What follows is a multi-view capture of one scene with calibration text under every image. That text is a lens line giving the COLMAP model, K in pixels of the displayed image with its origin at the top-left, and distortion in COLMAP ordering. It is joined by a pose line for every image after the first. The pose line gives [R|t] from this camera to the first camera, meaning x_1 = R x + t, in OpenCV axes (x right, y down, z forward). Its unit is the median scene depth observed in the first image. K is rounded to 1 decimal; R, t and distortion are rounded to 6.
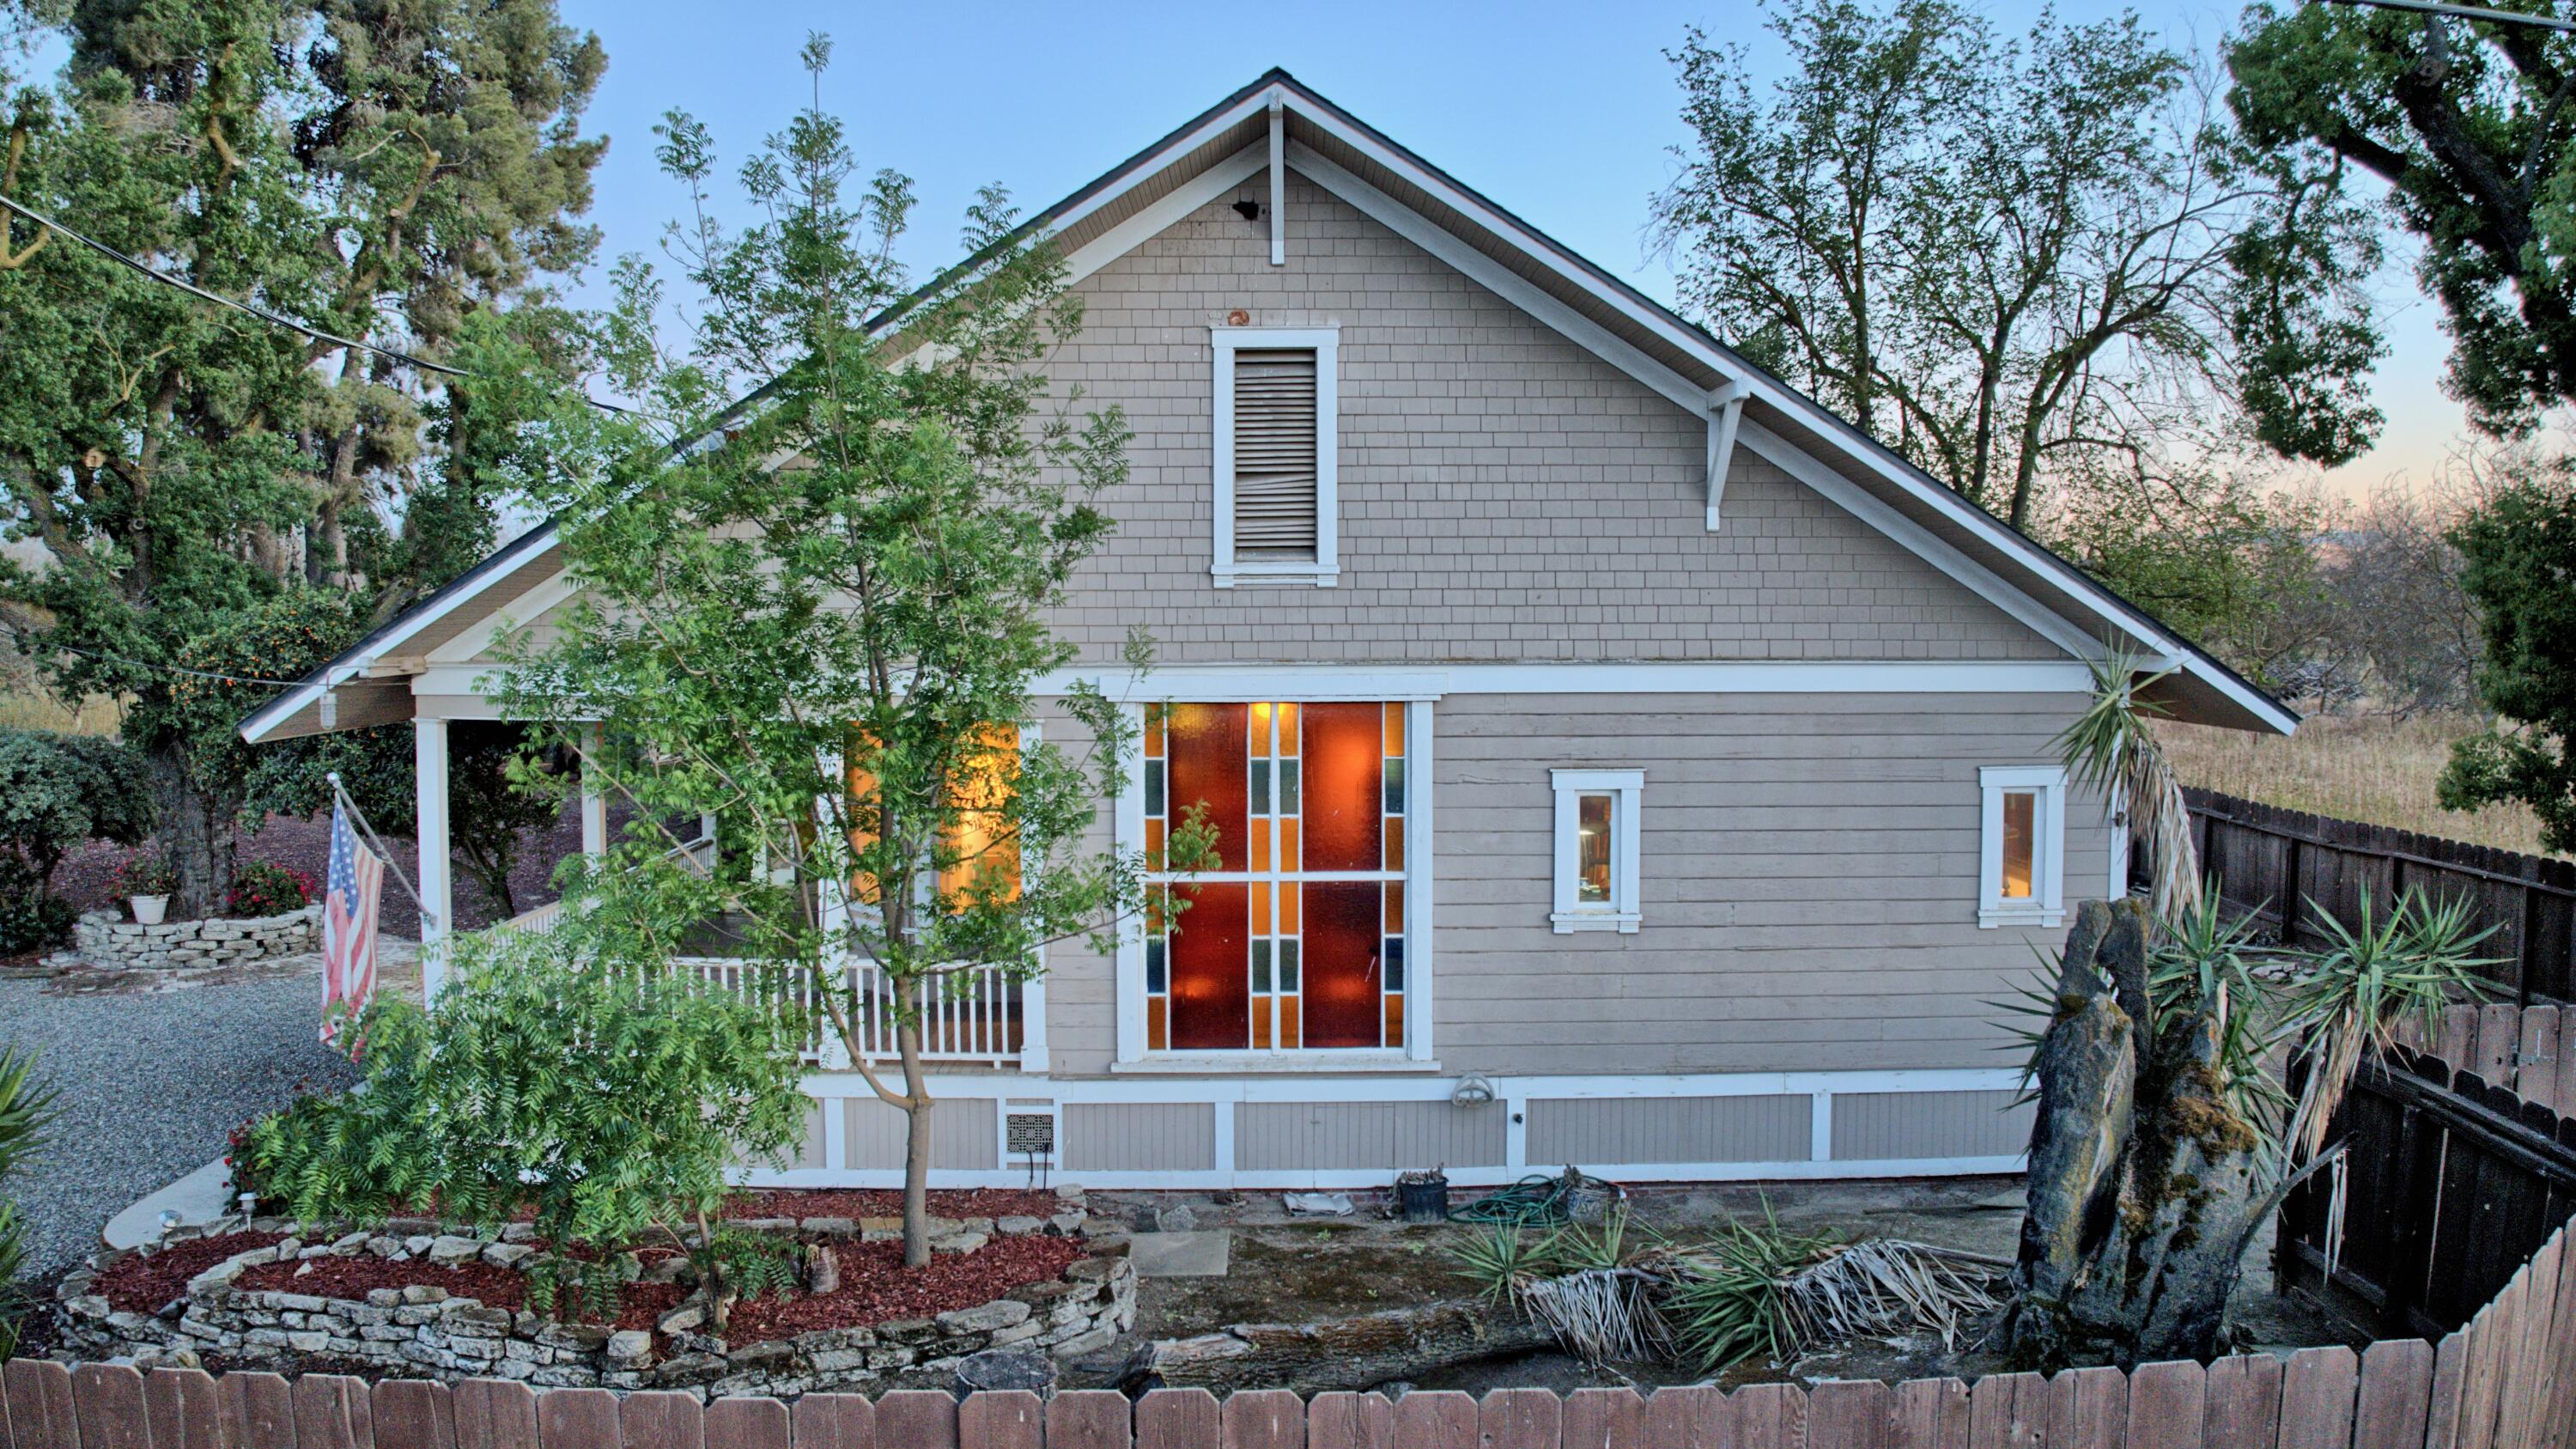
lens RADIAL K [[1831.0, 0, 1298.7], [0, 1831.0, 716.6], [0, 0, 1]] dist [-0.115084, -0.002495]
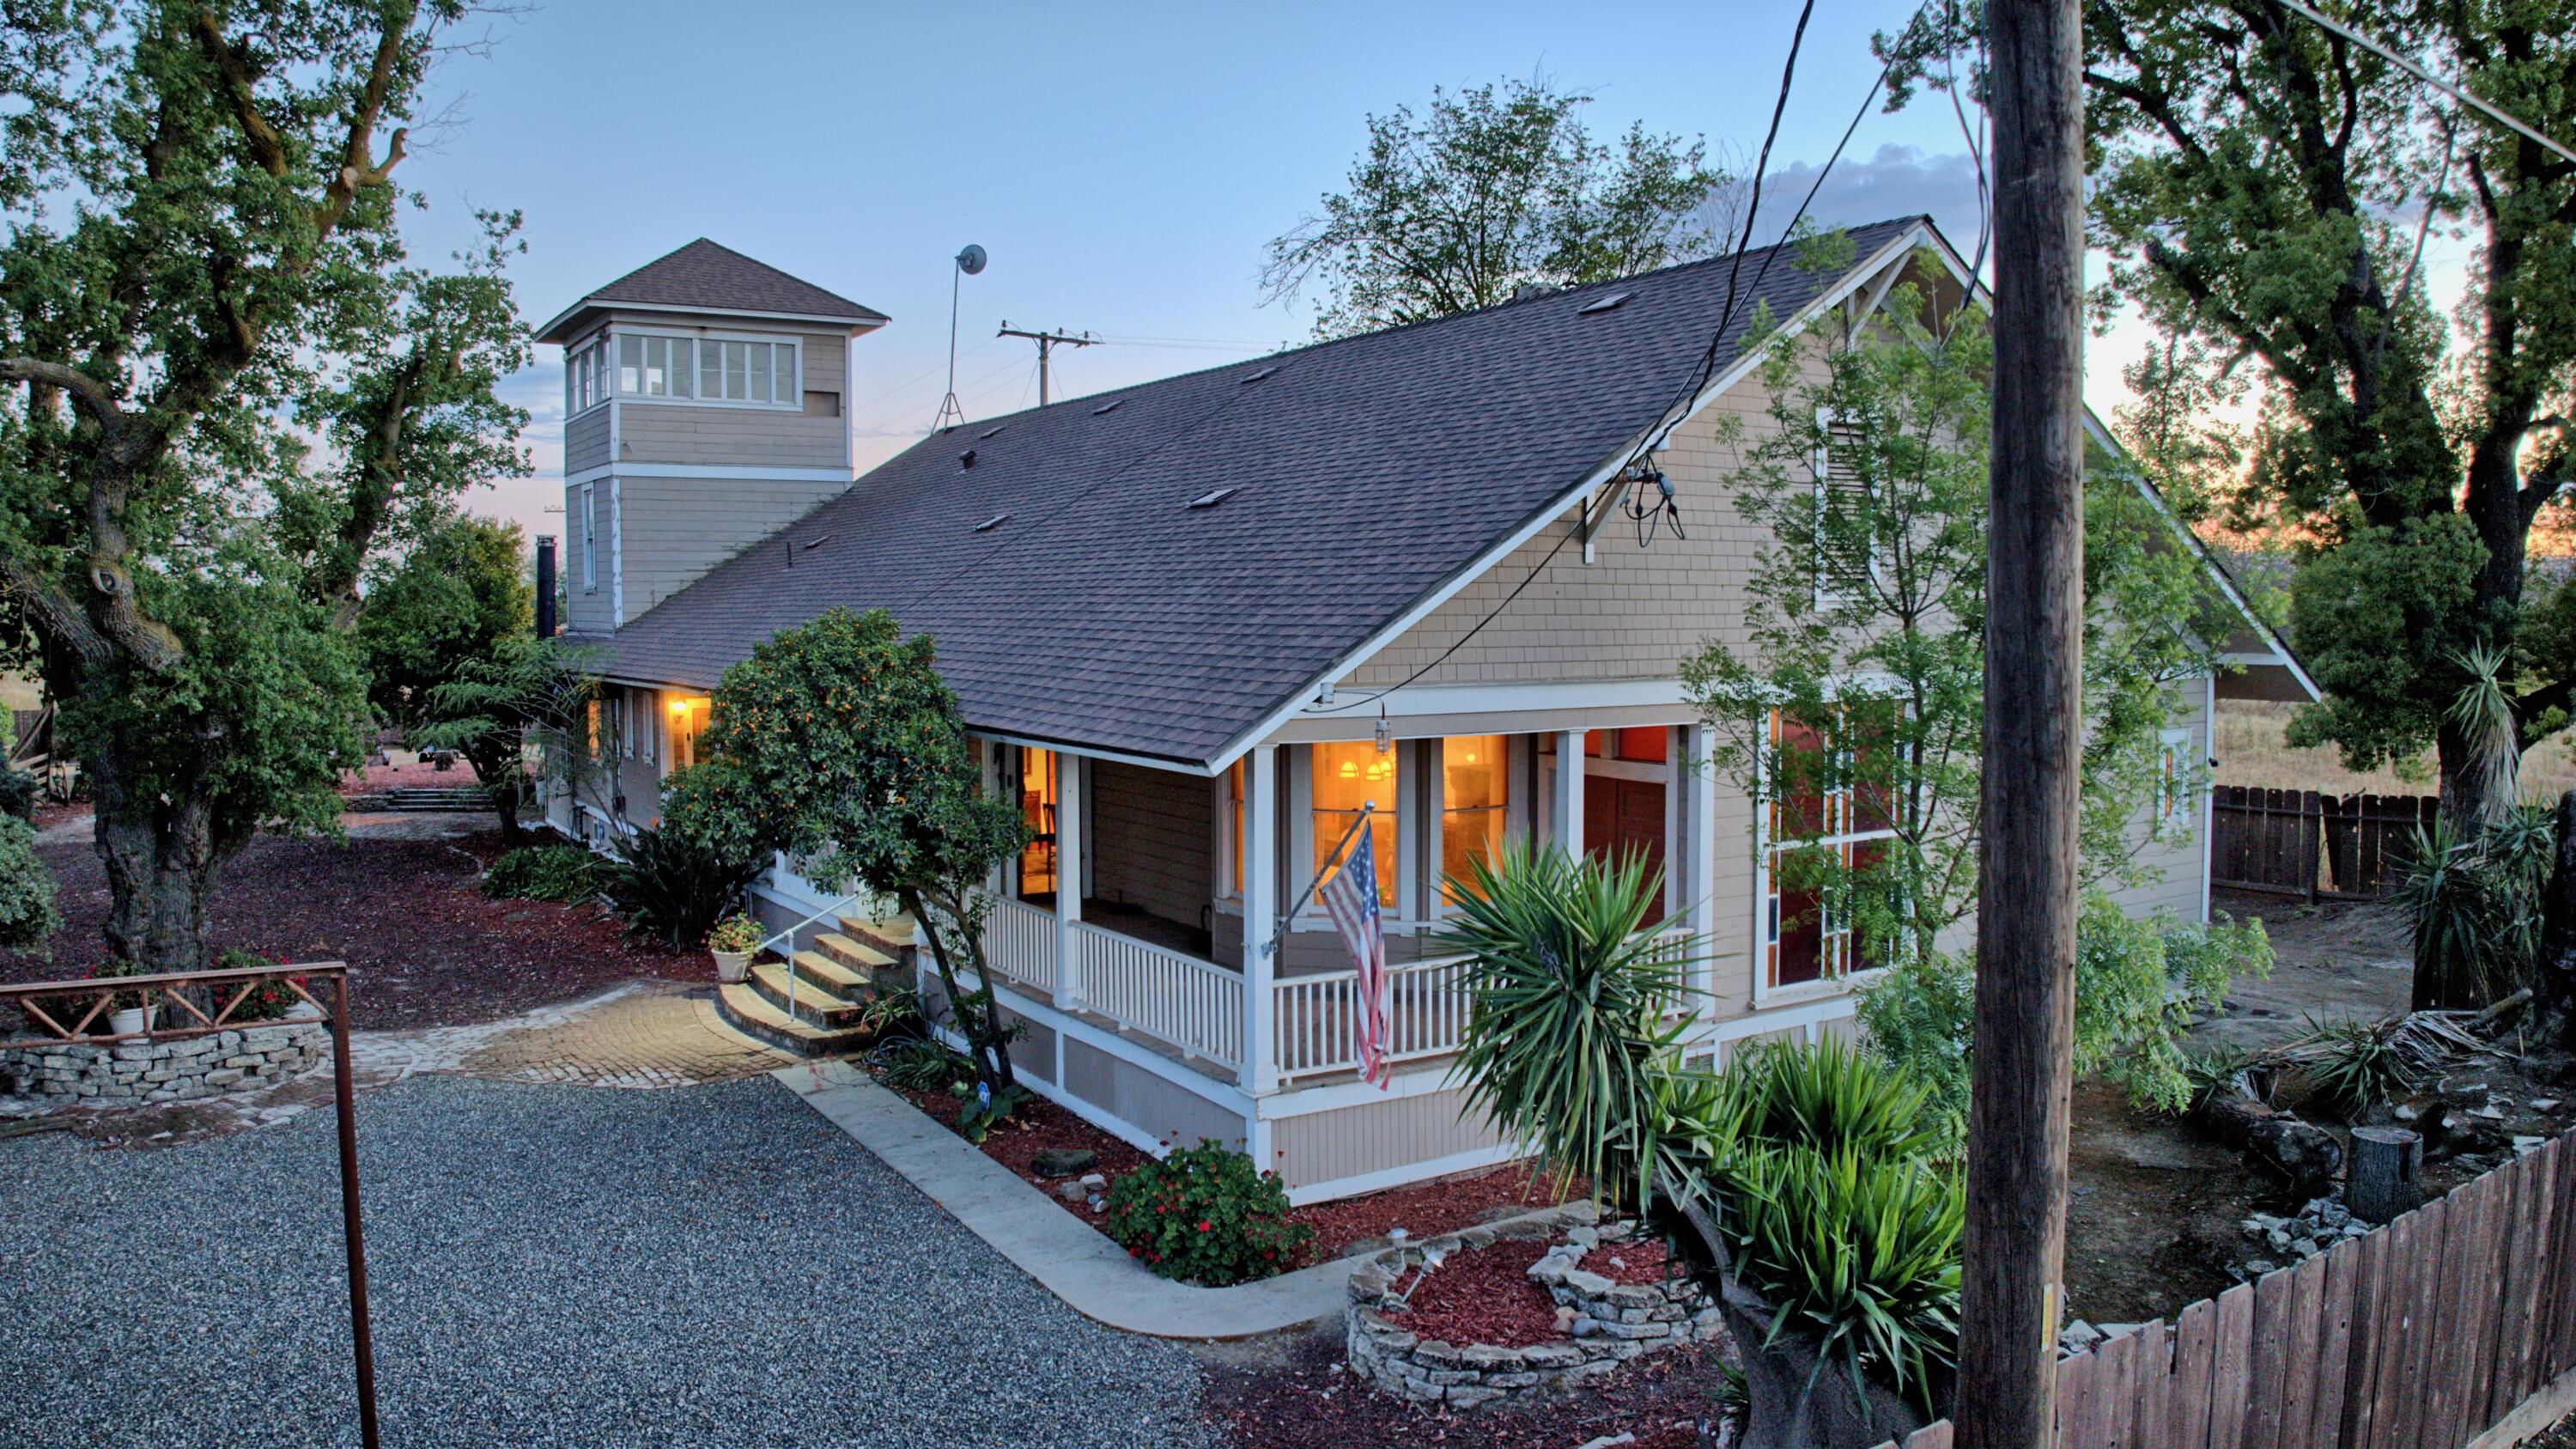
lens RADIAL K [[1831.0, 0, 1298.7], [0, 1831.0, 716.6], [0, 0, 1]] dist [-0.115084, -0.002495]
pose [[0.849313, -0.033735, 0.526810, -0.987980], [0.034255, 0.999375, 0.008771, -0.021562], [-0.526777, 0.010596, 0.849938, 0.131955]]
